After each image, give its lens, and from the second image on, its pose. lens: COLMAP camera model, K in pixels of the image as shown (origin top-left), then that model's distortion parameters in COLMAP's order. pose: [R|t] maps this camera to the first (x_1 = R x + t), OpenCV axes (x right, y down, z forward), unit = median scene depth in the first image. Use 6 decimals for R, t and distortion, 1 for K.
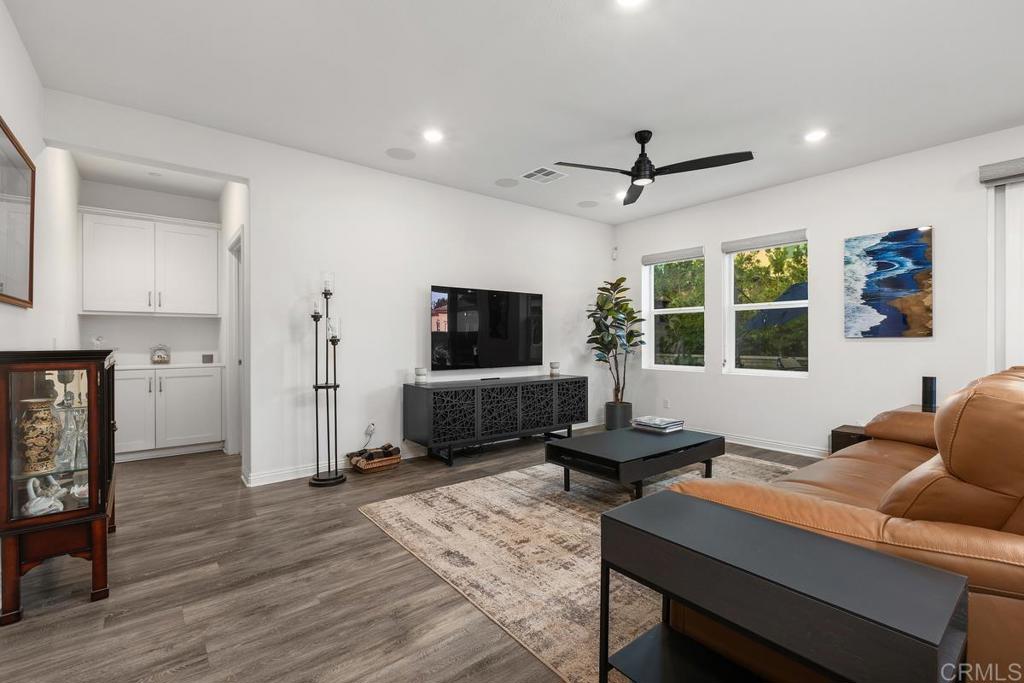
lens RADIAL K [[453.2, 0, 517.8], [0, 453.2, 347.1], [0, 0, 1]] dist [0.002312, -0.000589]
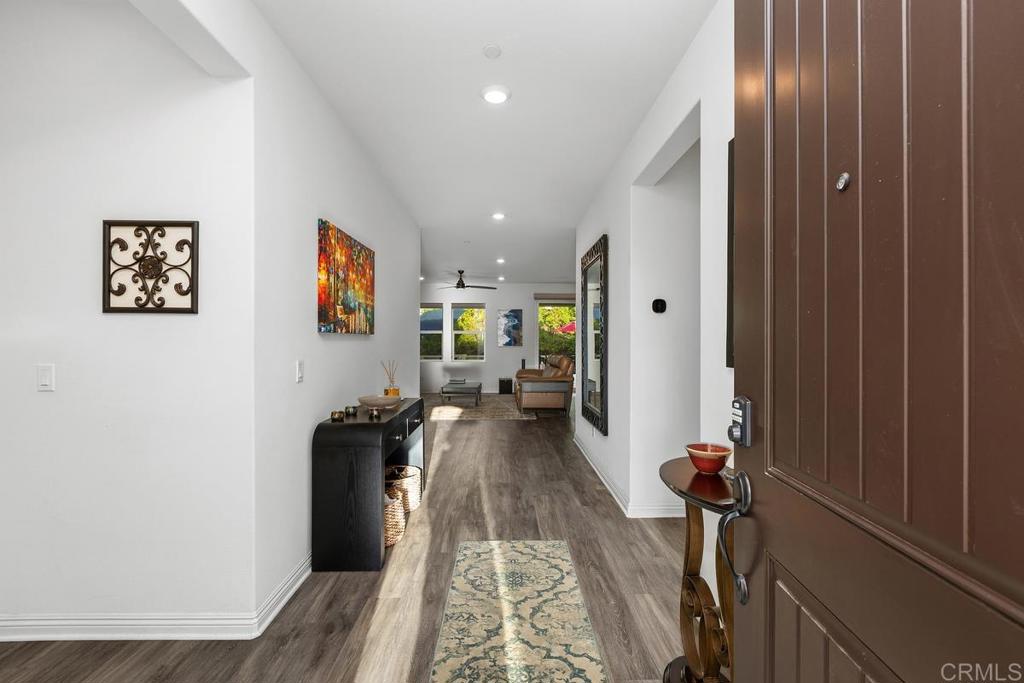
lens RADIAL K [[453.2, 0, 512.1], [0, 453.2, 340.4], [0, 0, 1]] dist [0.002312, -0.000589]
pose [[0.618764, 0.005640, 0.785557, -1.397602], [0.006074, 0.999910, -0.011963, -0.022778], [-0.785554, 0.012174, 0.618674, -0.759584]]
